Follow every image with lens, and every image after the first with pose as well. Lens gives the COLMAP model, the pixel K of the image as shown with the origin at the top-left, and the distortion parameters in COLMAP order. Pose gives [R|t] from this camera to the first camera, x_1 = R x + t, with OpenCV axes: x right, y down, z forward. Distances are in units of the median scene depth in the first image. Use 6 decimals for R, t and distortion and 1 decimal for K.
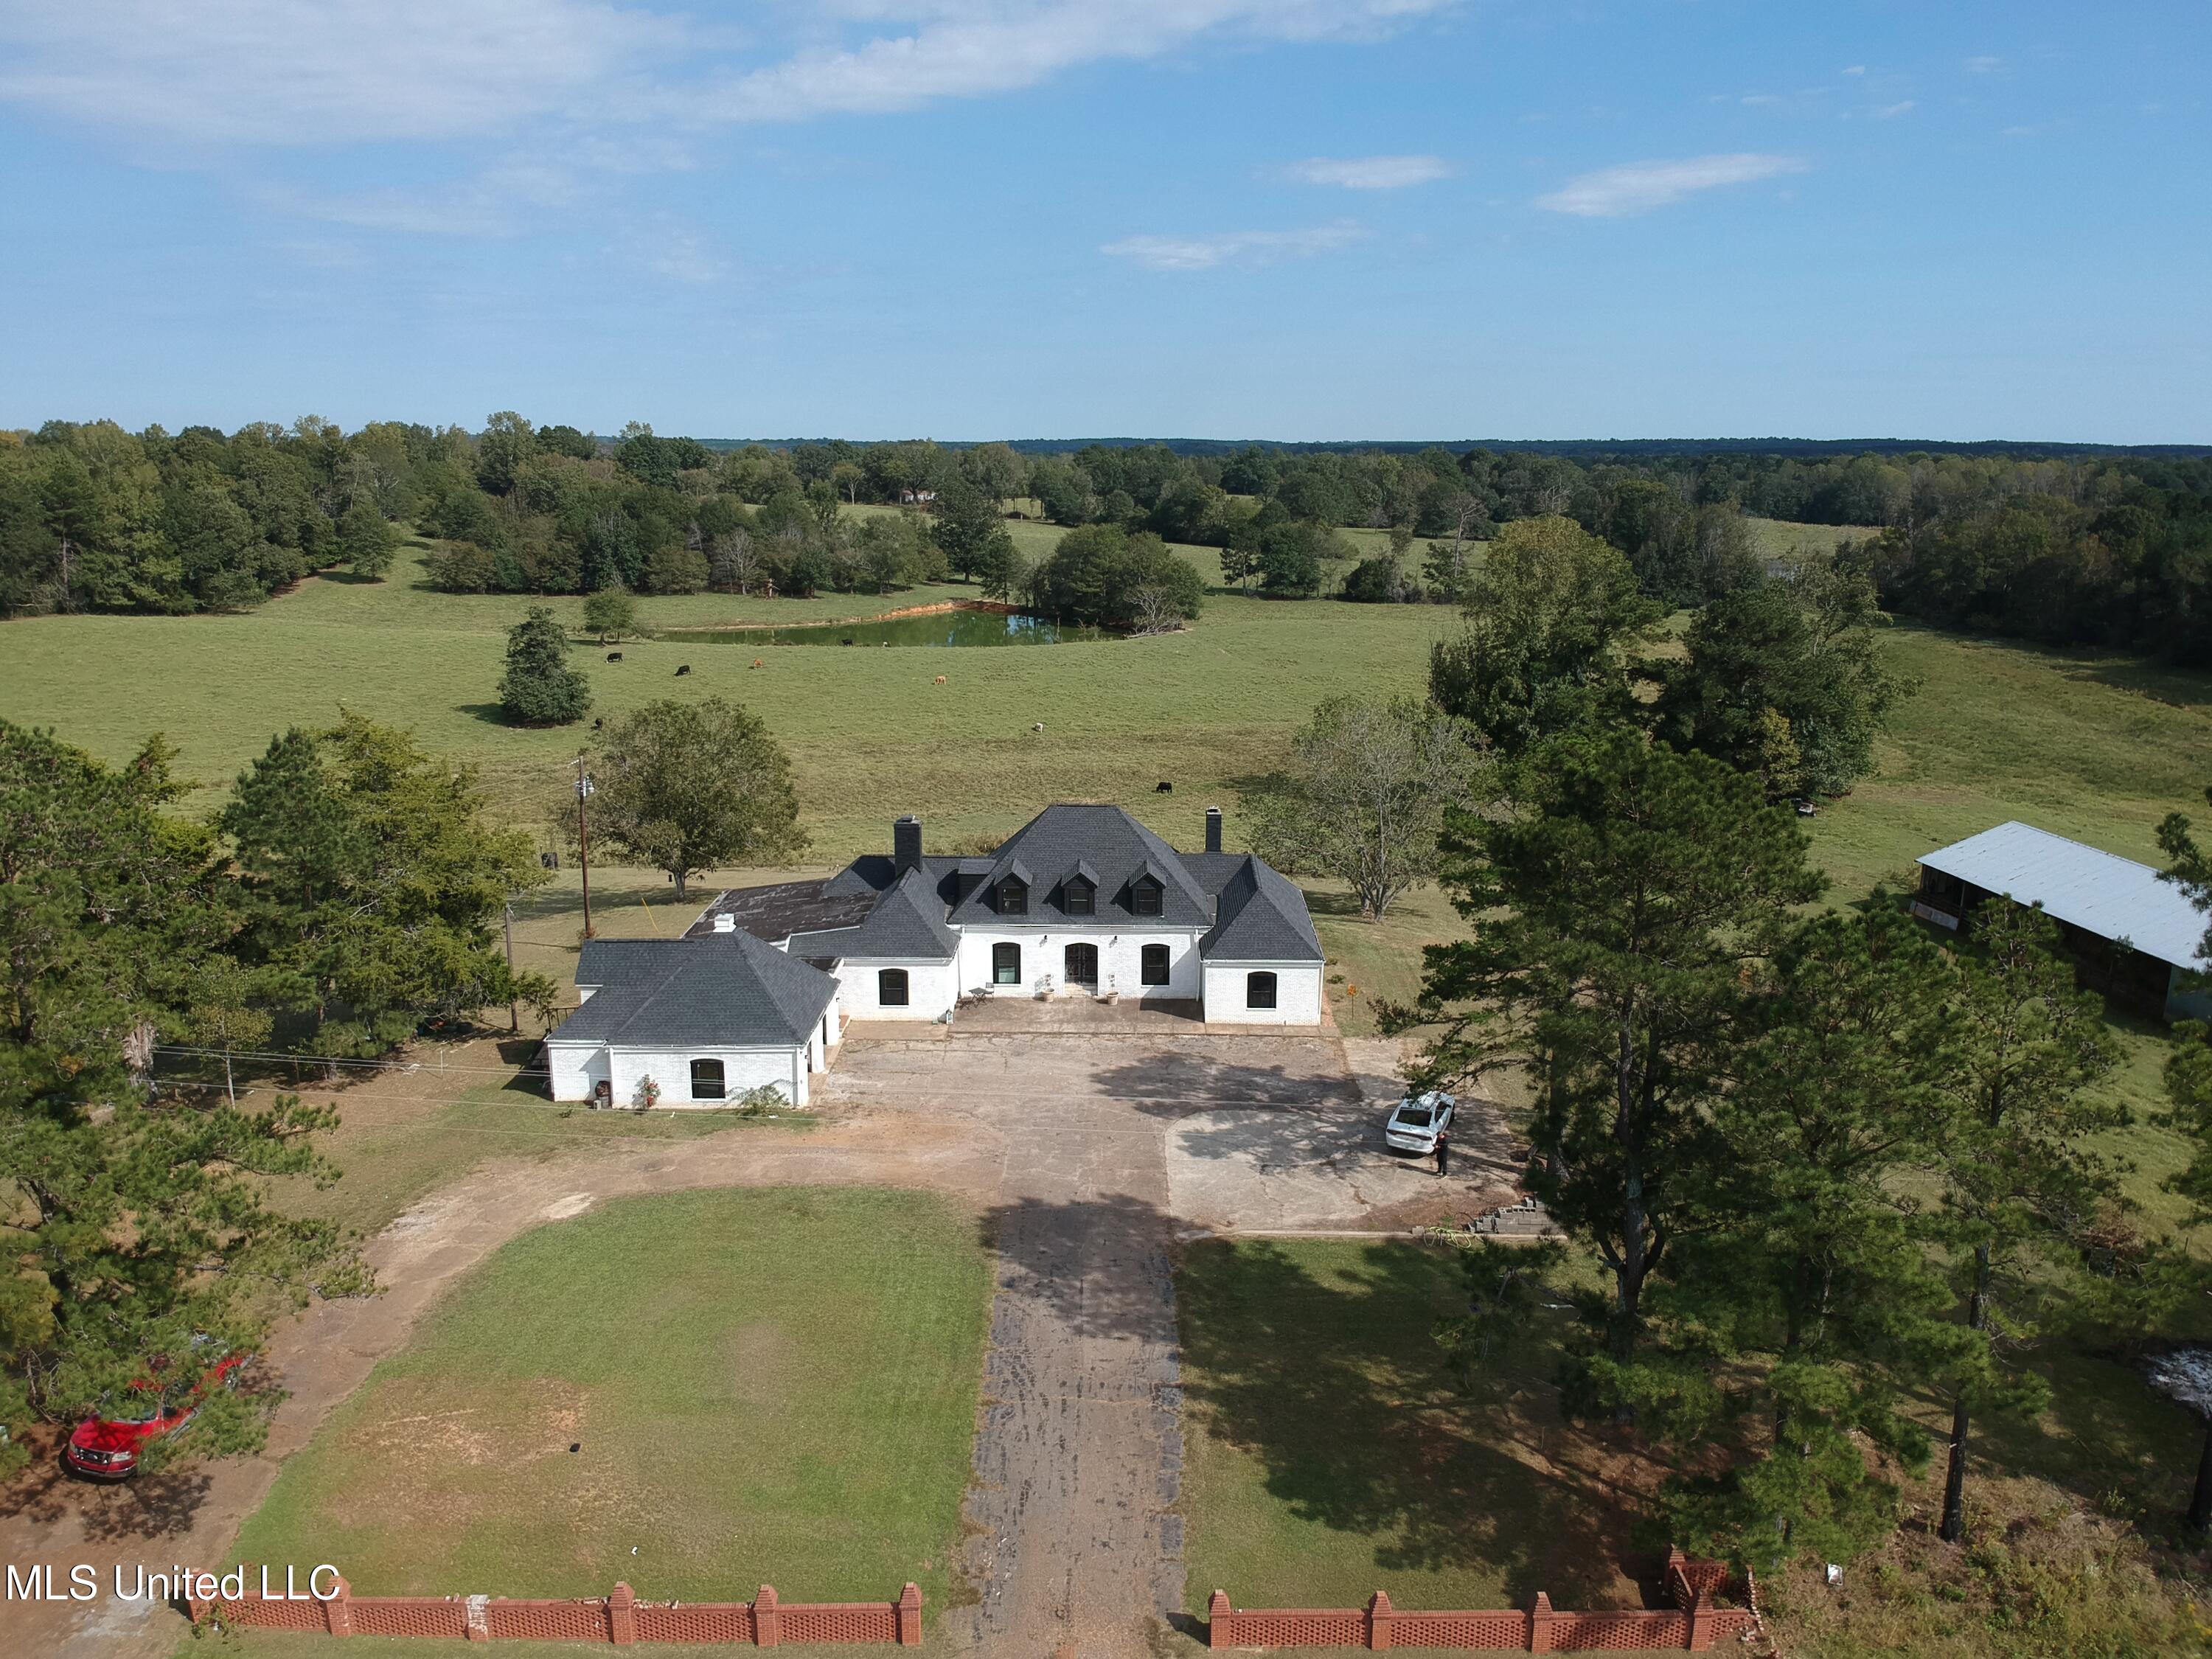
lens RADIAL K [[1602.9, 0, 1116.0], [0, 1602.9, 808.0], [0, 0, 1]] dist [0.147929, -0.272560]
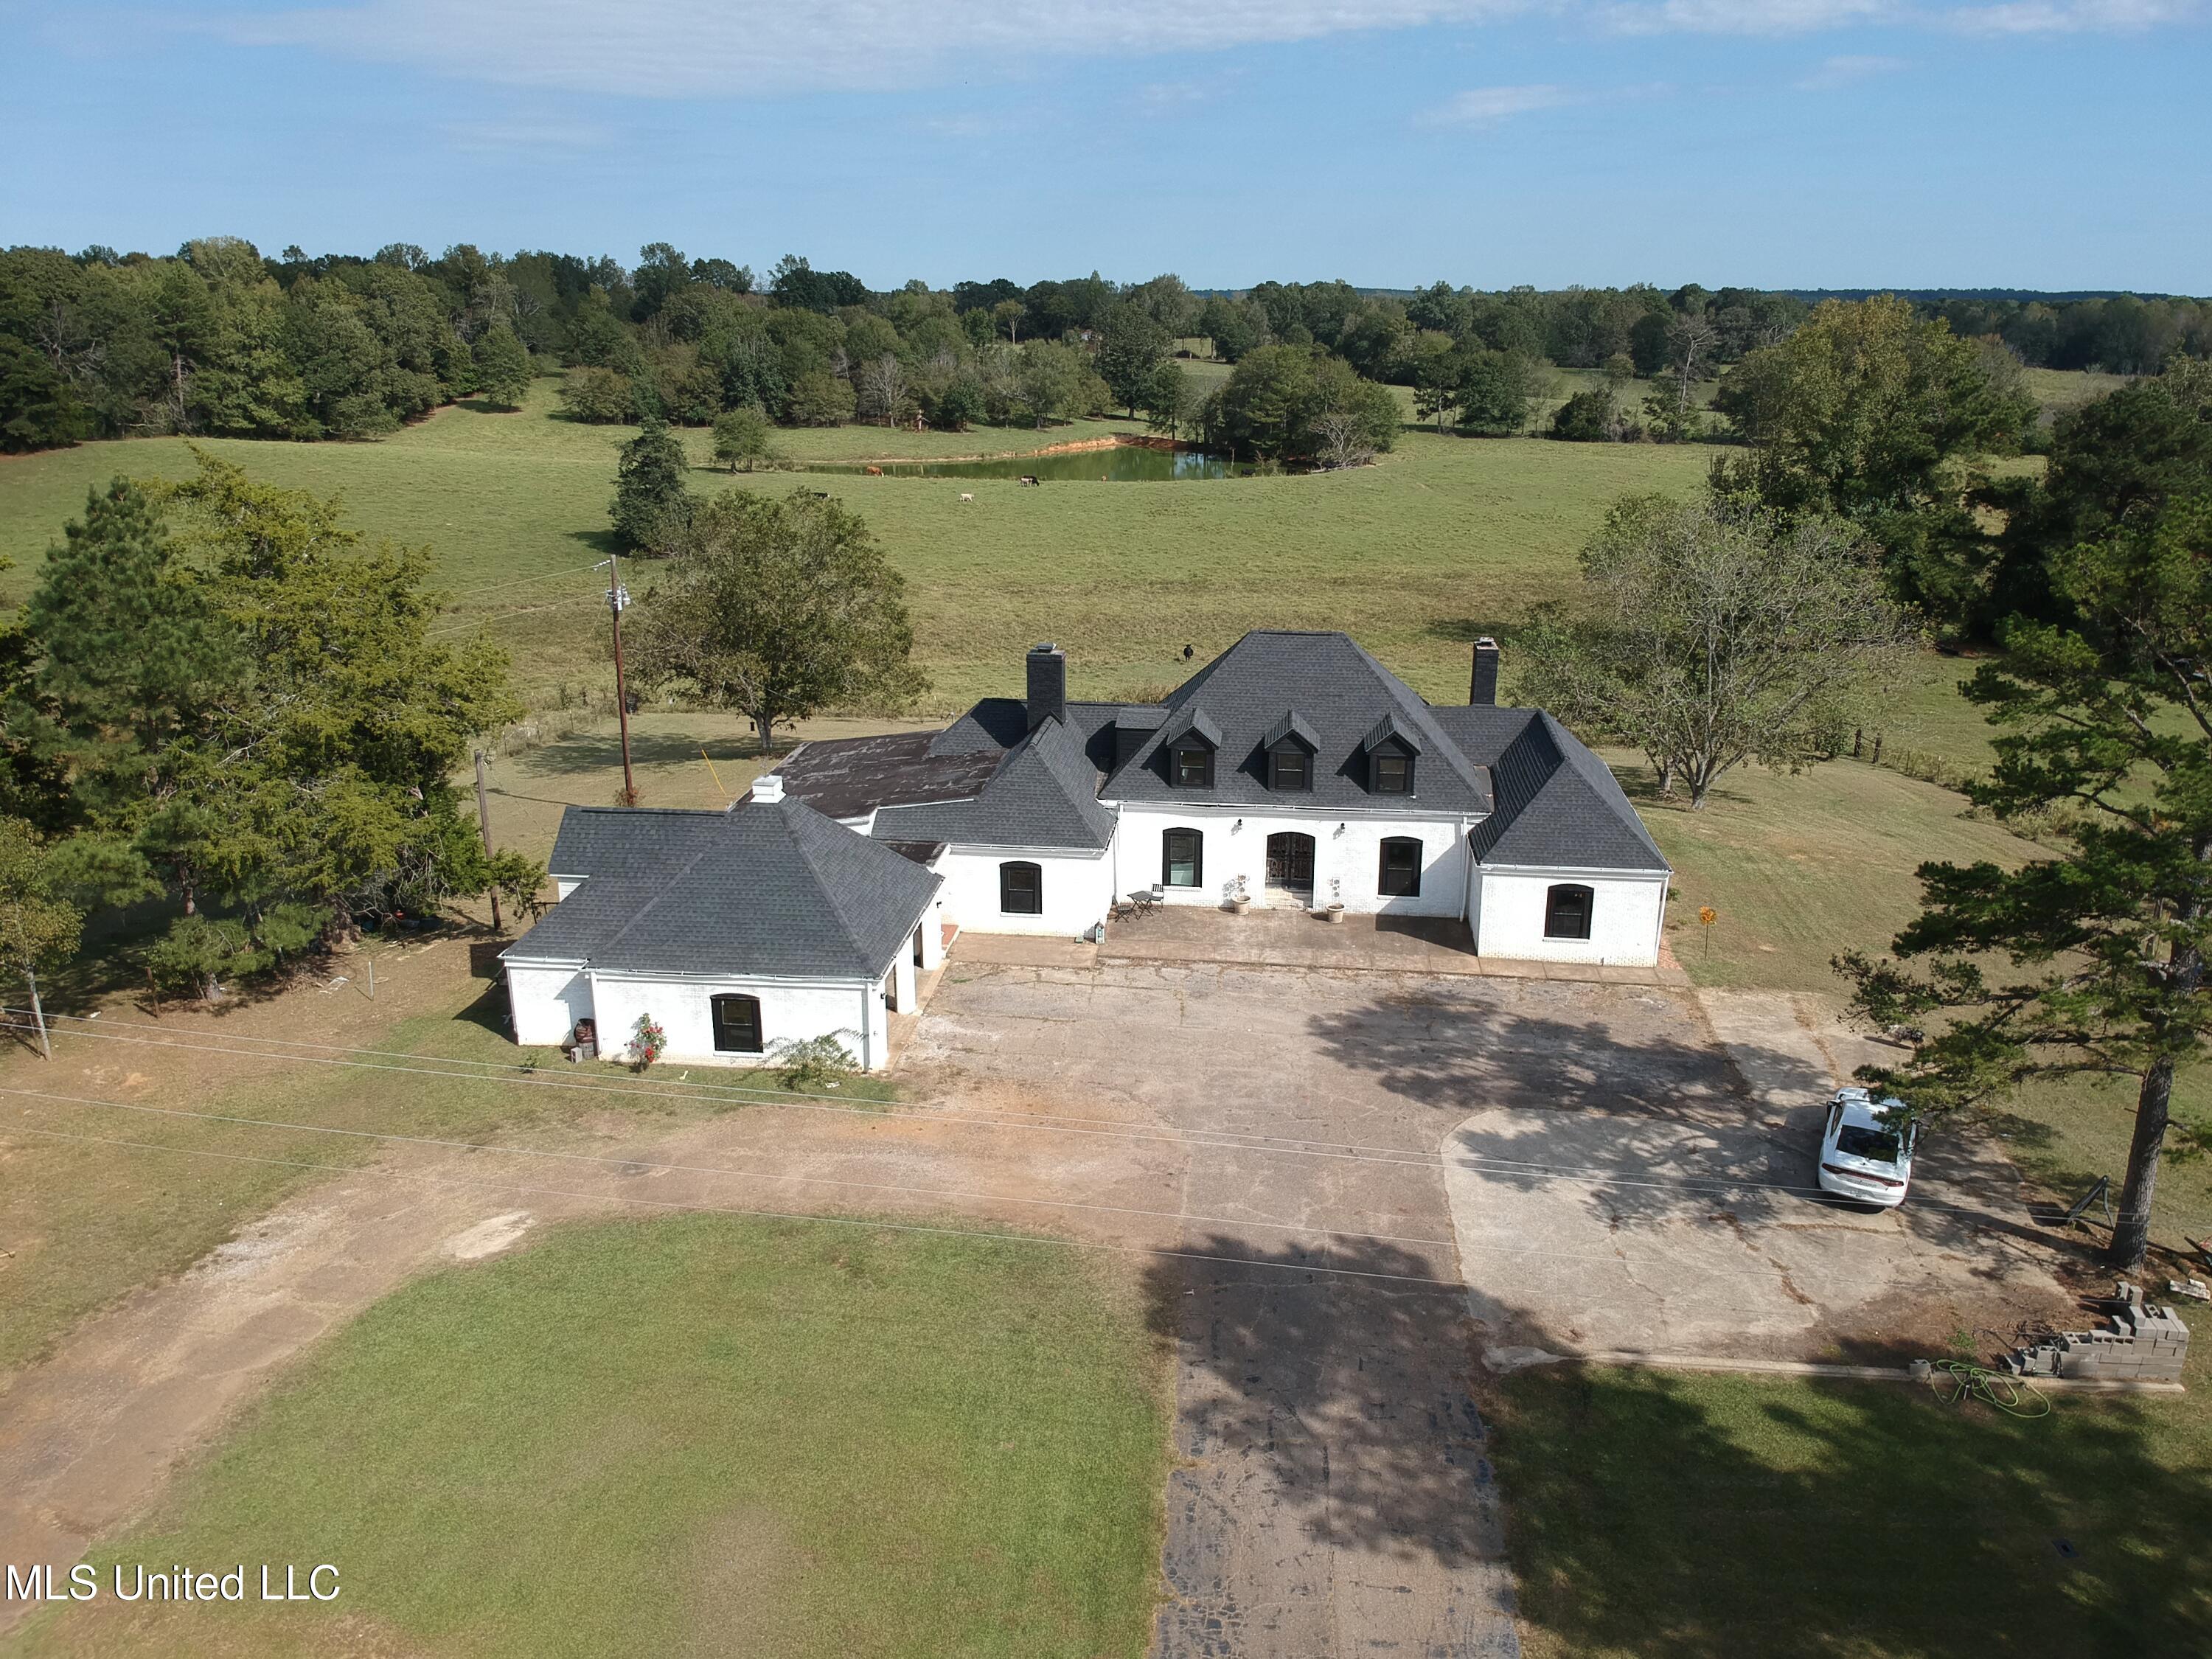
lens RADIAL K [[1614.7, 0, 1101.1], [0, 1614.7, 830.3], [0, 0, 1]] dist [0.070074, -0.125980]
pose [[0.994067, 0.029066, -0.104810, -0.015601], [-0.018784, 0.995030, 0.097786, 0.008954], [0.107131, -0.095237, 0.989673, 0.156909]]
